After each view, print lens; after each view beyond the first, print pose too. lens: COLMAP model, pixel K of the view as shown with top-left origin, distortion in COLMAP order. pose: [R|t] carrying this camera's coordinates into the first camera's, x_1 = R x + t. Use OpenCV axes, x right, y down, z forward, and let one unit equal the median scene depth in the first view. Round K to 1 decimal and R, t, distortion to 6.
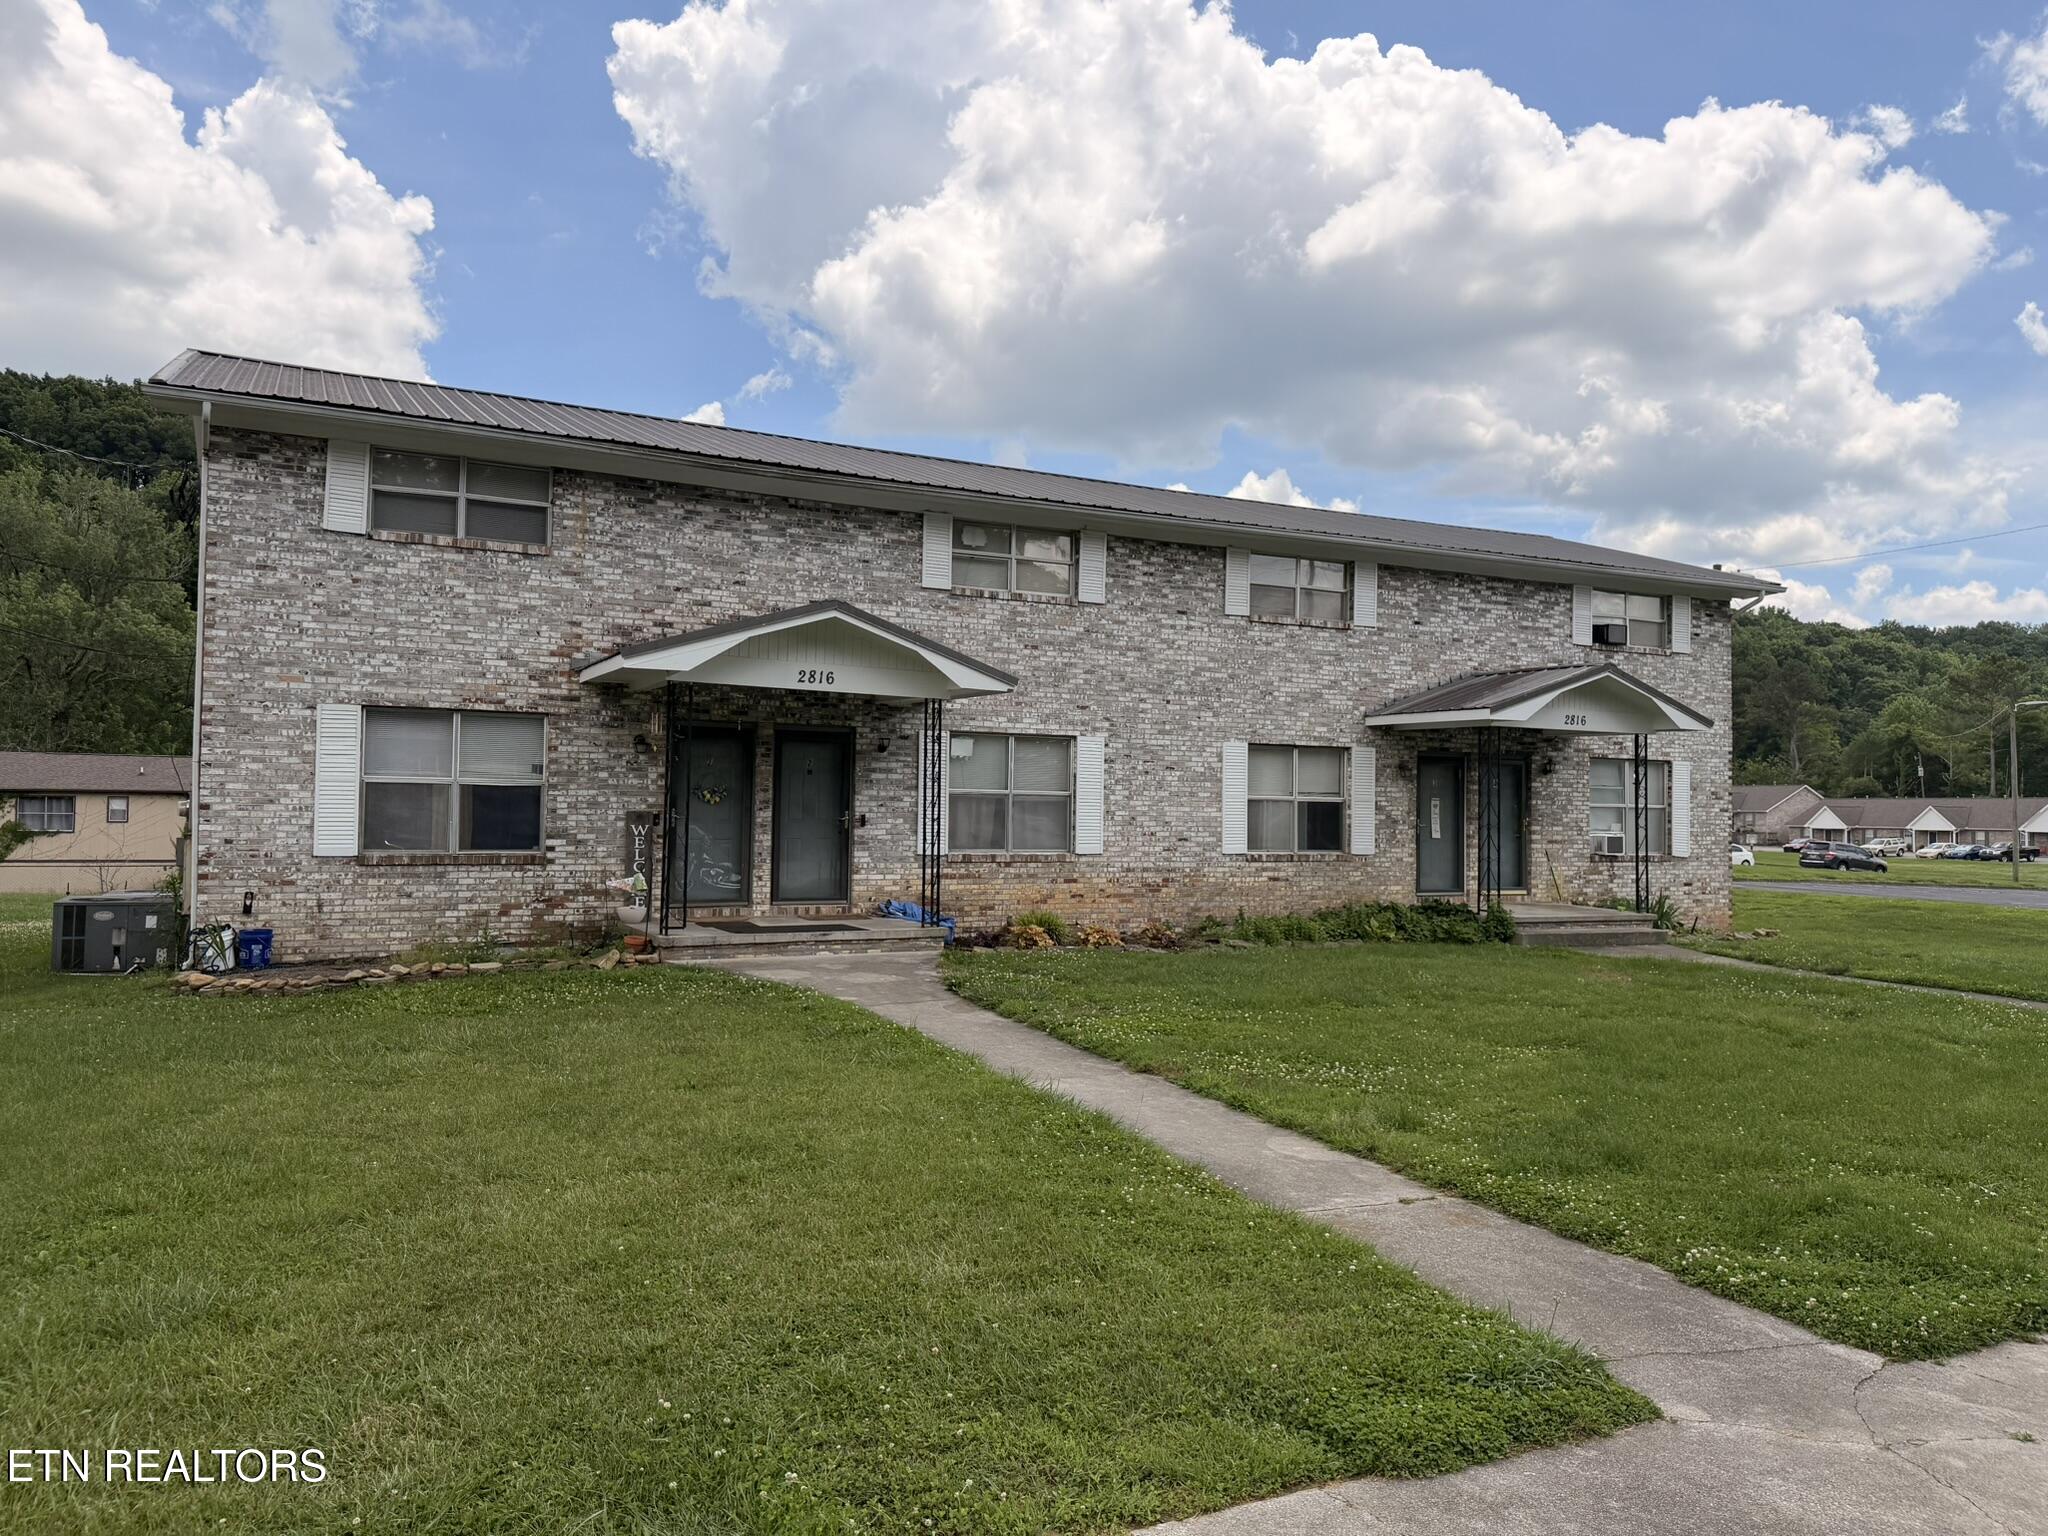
lens RADIAL K [[1471.3, 0, 1042.6], [0, 1471.3, 765.7], [0, 0, 1]] dist [0.175581, -0.337721]
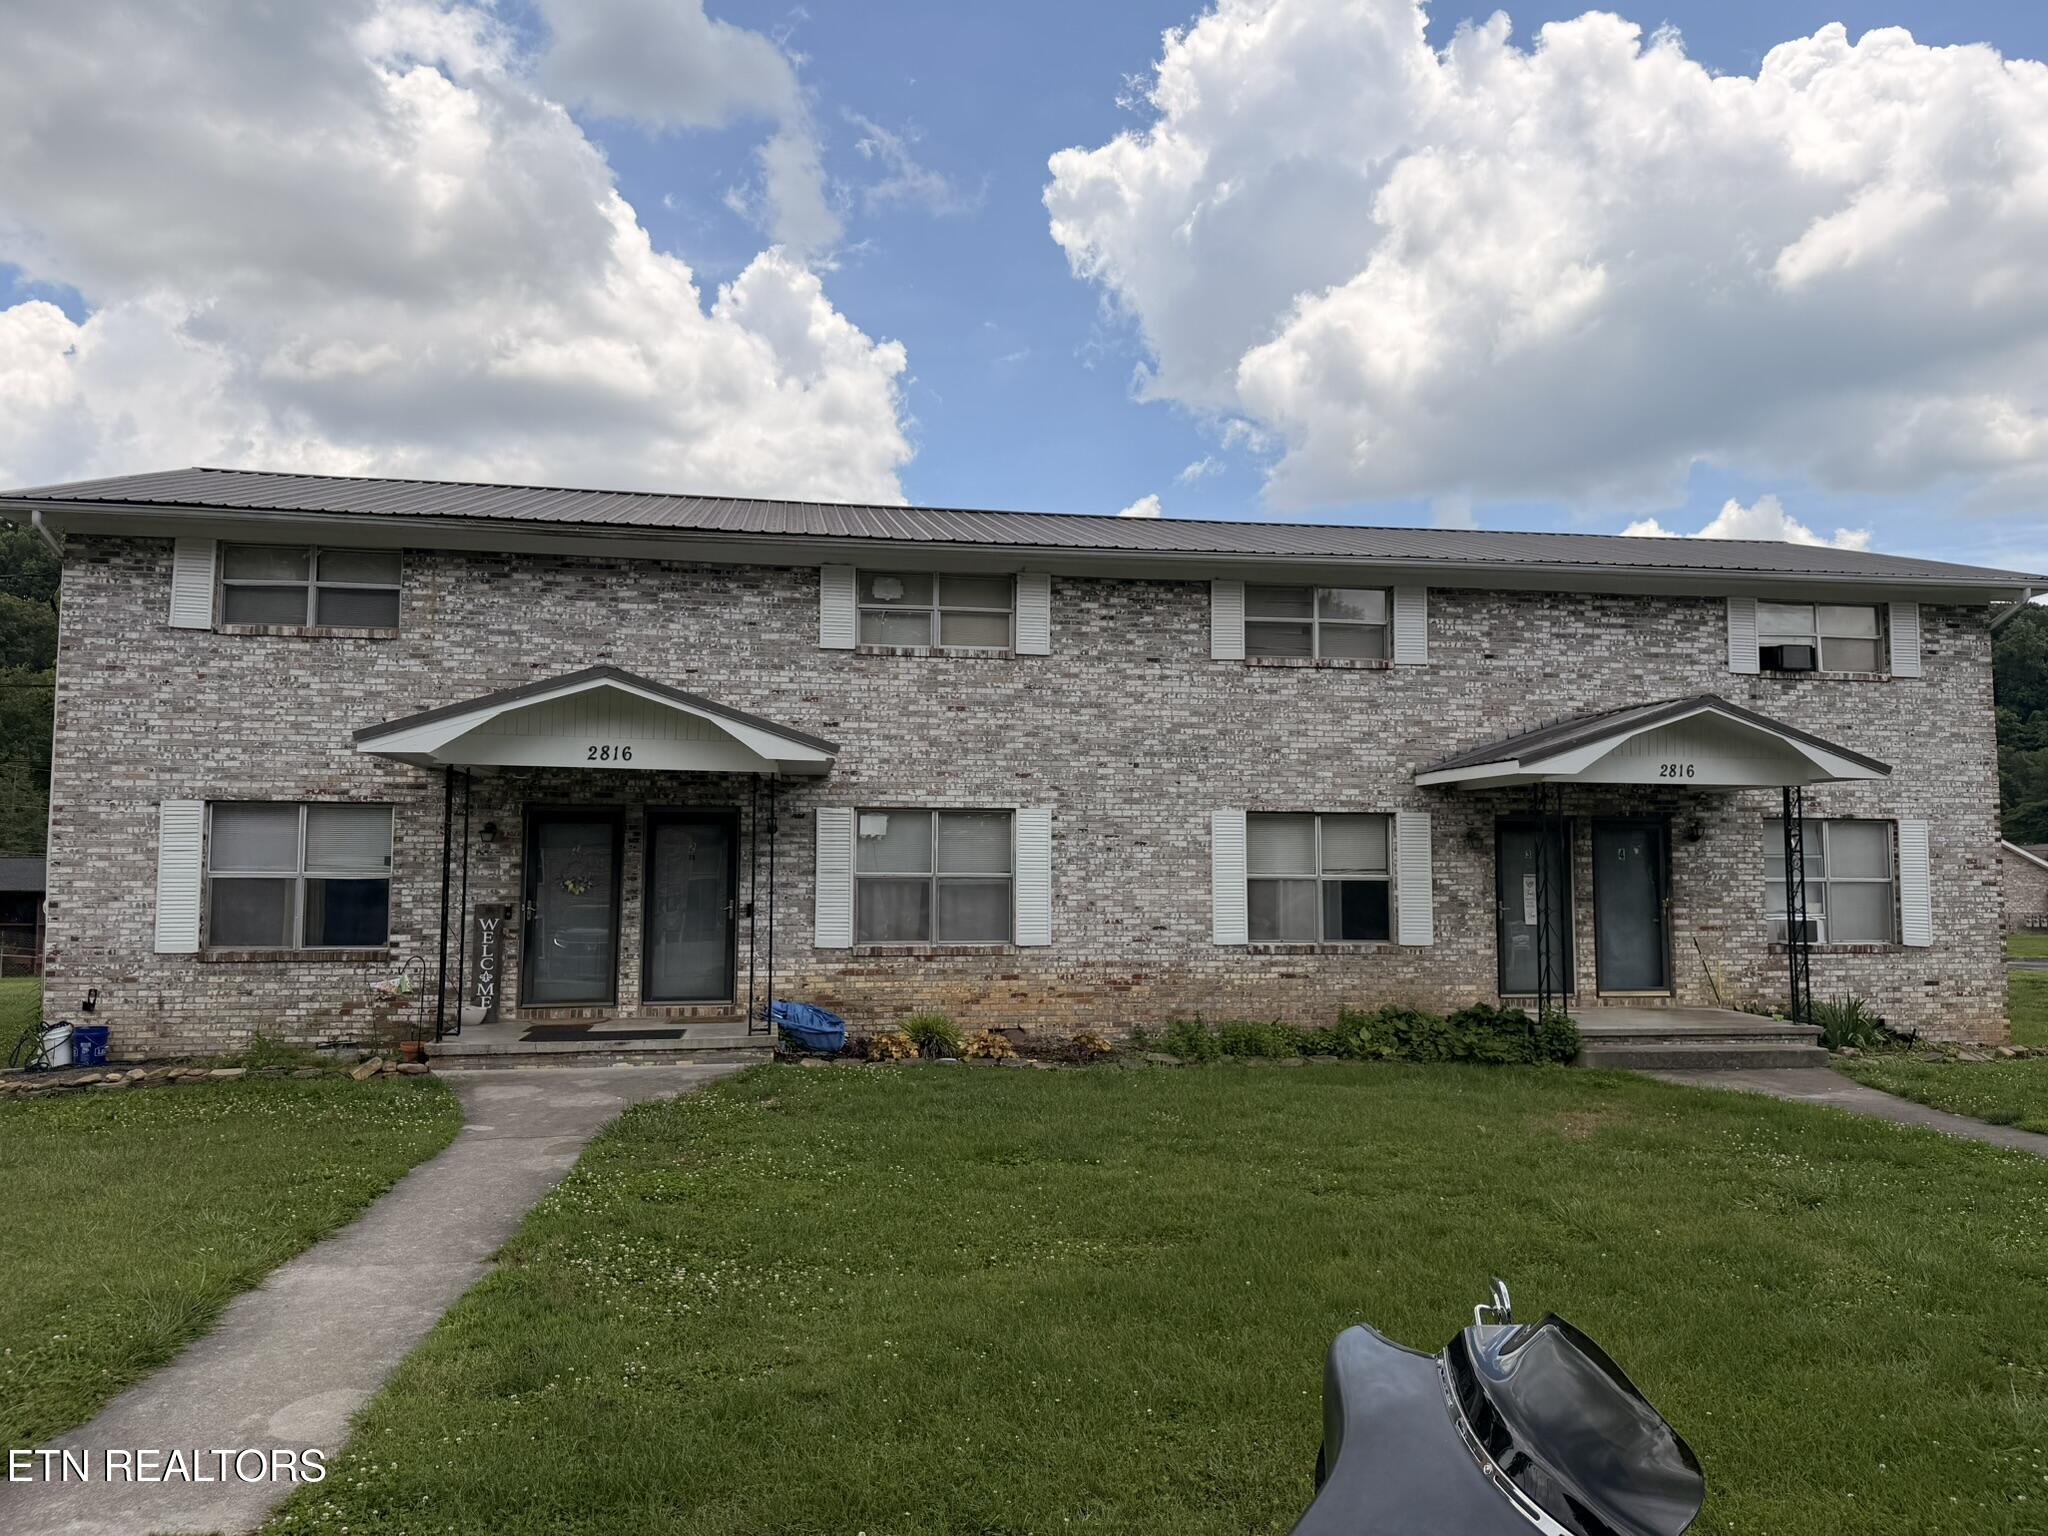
lens RADIAL K [[1447.7, 0, 1015.1], [0, 1447.7, 768.8], [0, 0, 1]] dist [0.116278, -0.173480]
pose [[0.949892, -0.035272, -0.310581, 0.324645], [0.020757, 0.998538, -0.049918, -0.001215], [0.311888, 0.040970, 0.949235, 0.217088]]
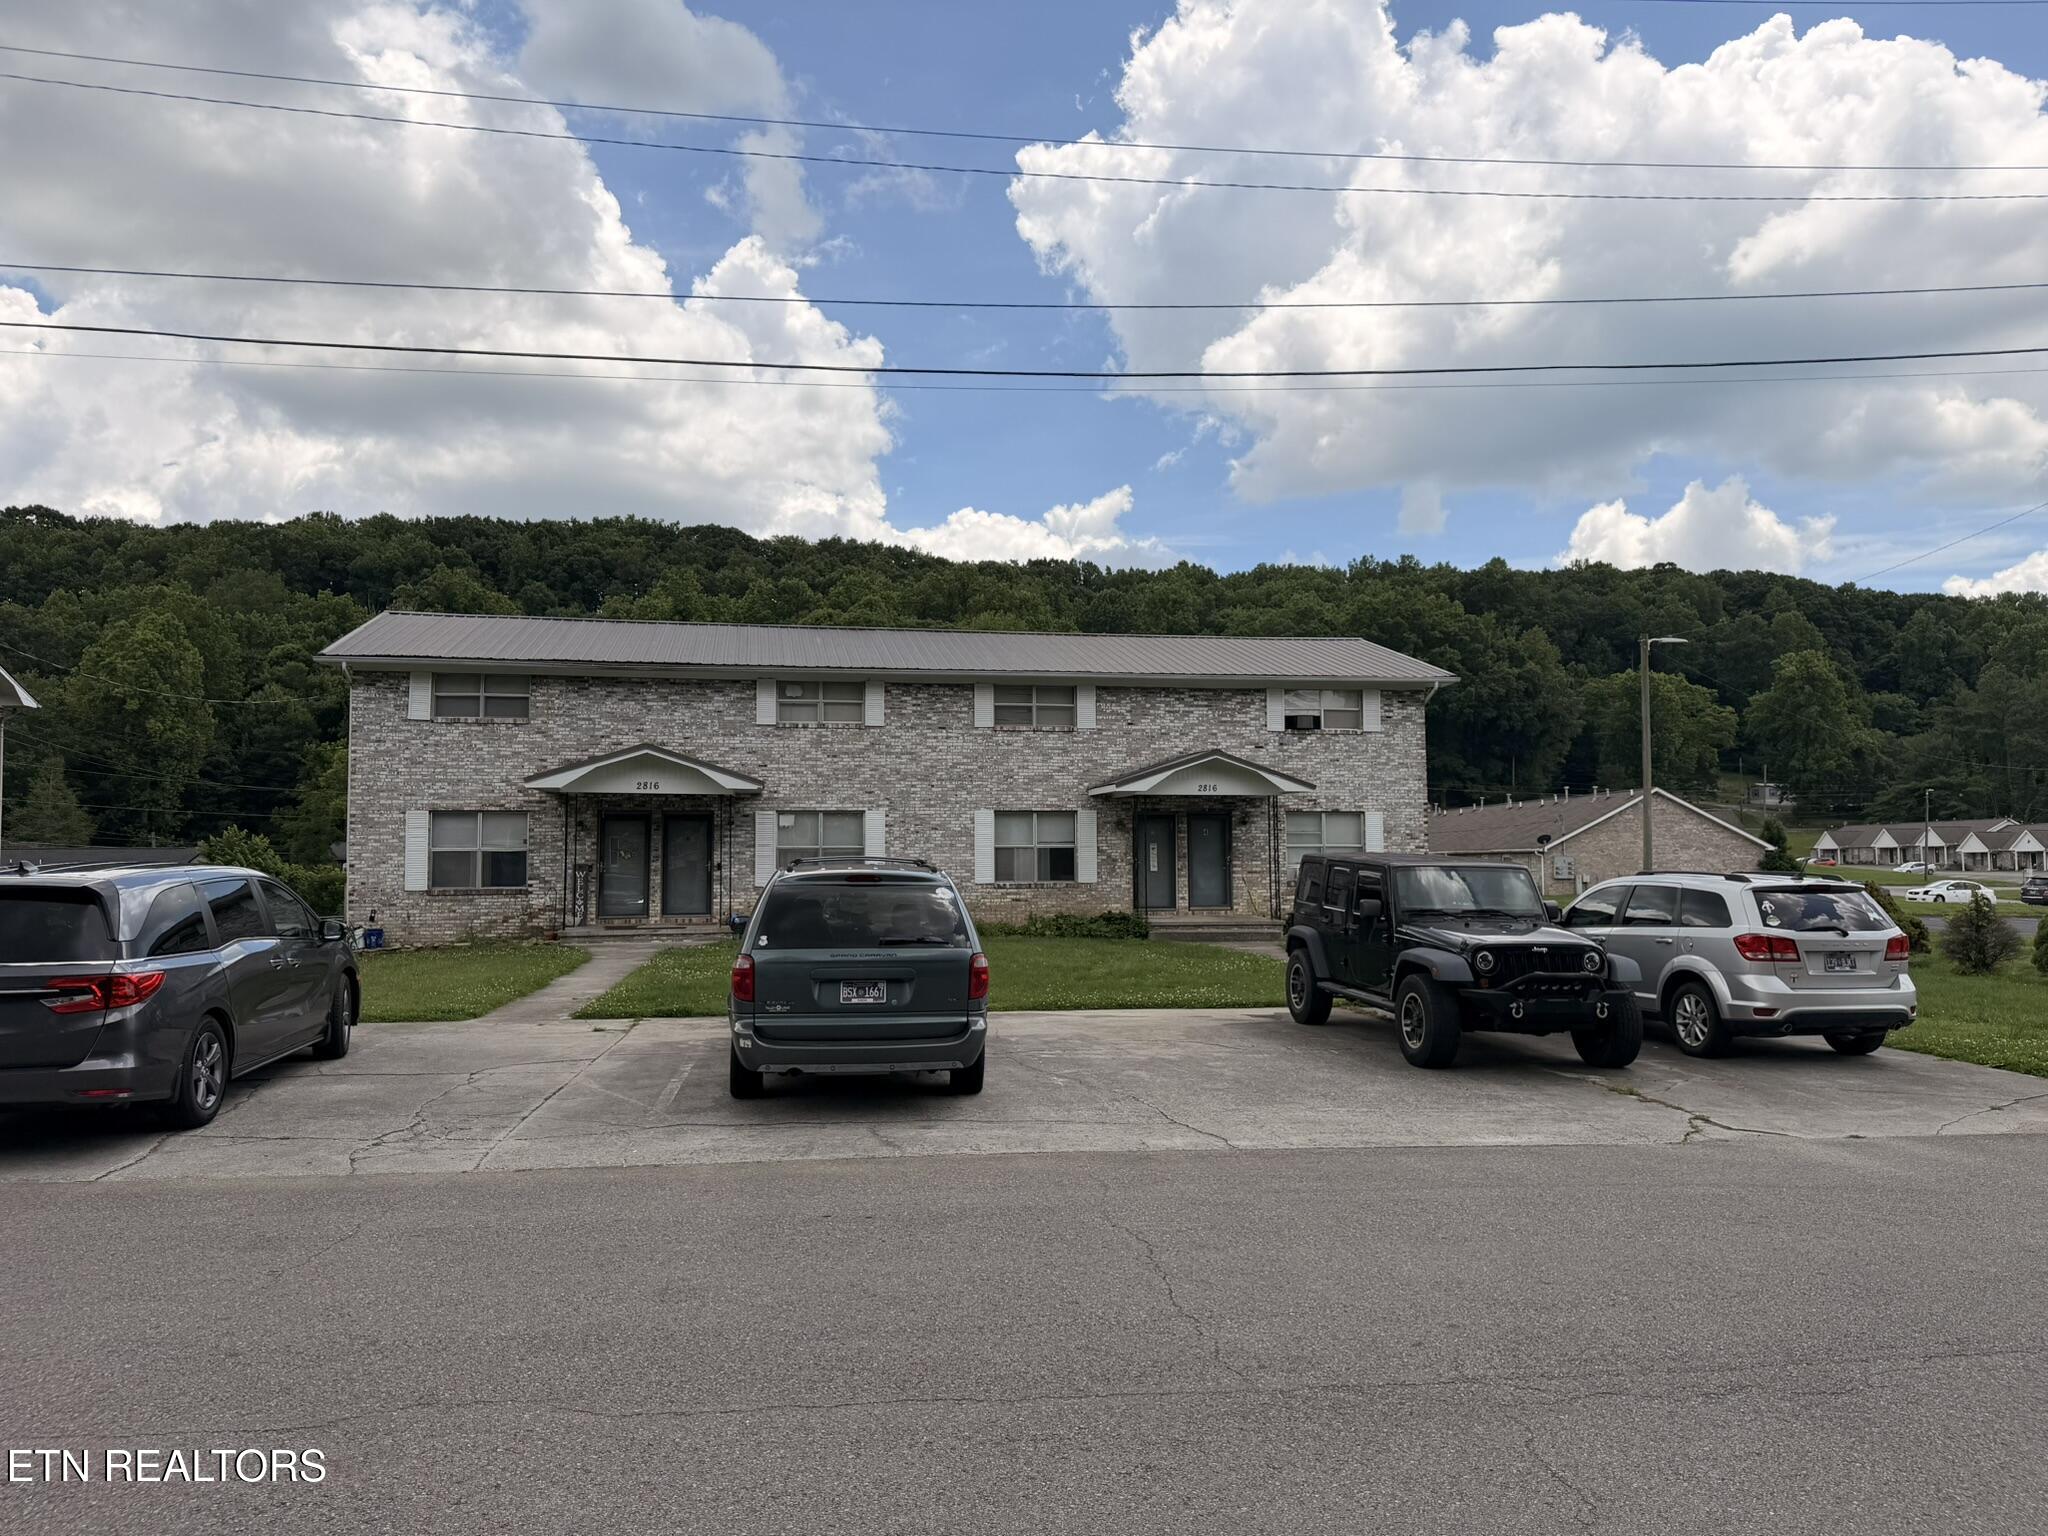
lens RADIAL K [[1416.2, 0, 1024.7], [0, 1416.2, 774.7], [0, 0, 1]] dist [0.155504, -0.284241]
pose [[0.956305, -0.038033, -0.289887, 0.713888], [0.028946, 0.998948, -0.035571, 0.000817], [0.290935, 0.025626, 0.956400, -0.467340]]
